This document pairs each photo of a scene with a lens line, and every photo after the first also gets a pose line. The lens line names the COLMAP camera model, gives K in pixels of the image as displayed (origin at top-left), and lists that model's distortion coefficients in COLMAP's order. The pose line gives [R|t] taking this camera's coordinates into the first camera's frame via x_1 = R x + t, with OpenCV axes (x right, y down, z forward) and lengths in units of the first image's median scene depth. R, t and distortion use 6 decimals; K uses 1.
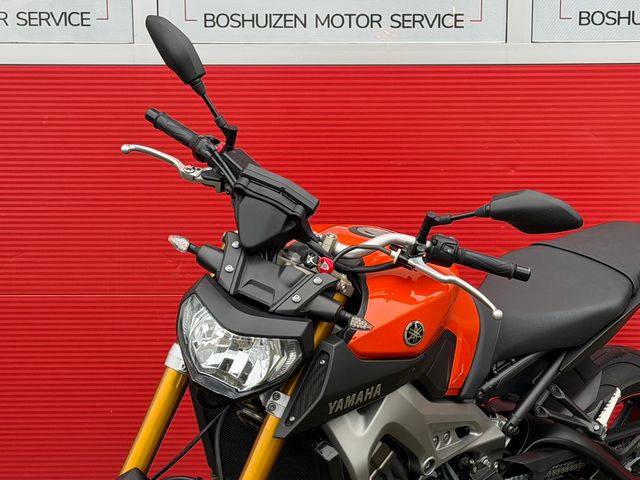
lens RADIAL K [[1512.4, 0, 336.1], [0, 1512.4, 238.4], [0, 0, 1]] dist [0.128540, 0.280236]
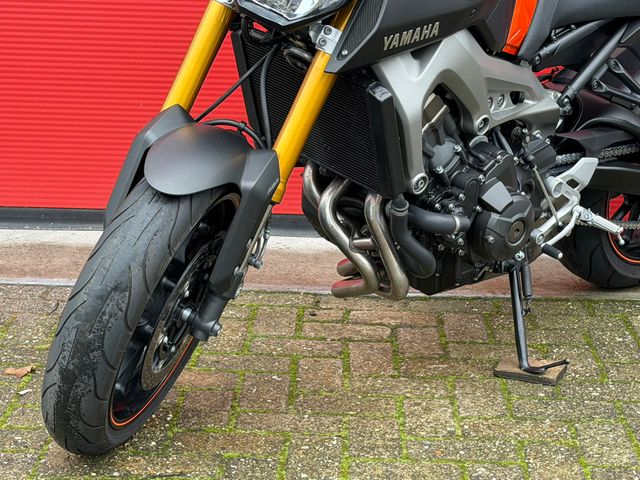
lens RADIAL K [[1512.4, 0, 336.1], [0, 1512.4, 238.4], [0, 0, 1]] dist [0.128540, 0.280236]
pose [[0.999678, 0.025068, -0.003992, -0.026737], [-0.024401, 0.992356, 0.120976, 0.115733], [0.006994, -0.120839, 0.992647, 0.052751]]
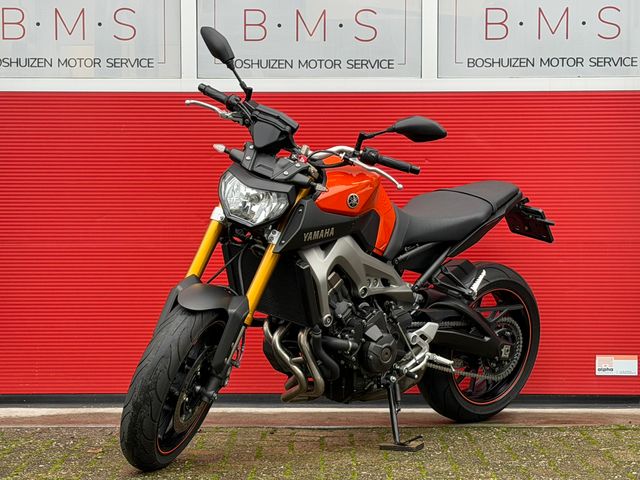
lens RADIAL K [[1512.4, 0, 336.1], [0, 1512.4, 238.4], [0, 0, 1]] dist [0.128540, 0.280236]
pose [[0.999965, 0.003017, 0.007765, 0.018542], [-0.001967, 0.991257, -0.131930, 0.335707], [-0.008095, 0.131910, 0.991229, -0.725165]]
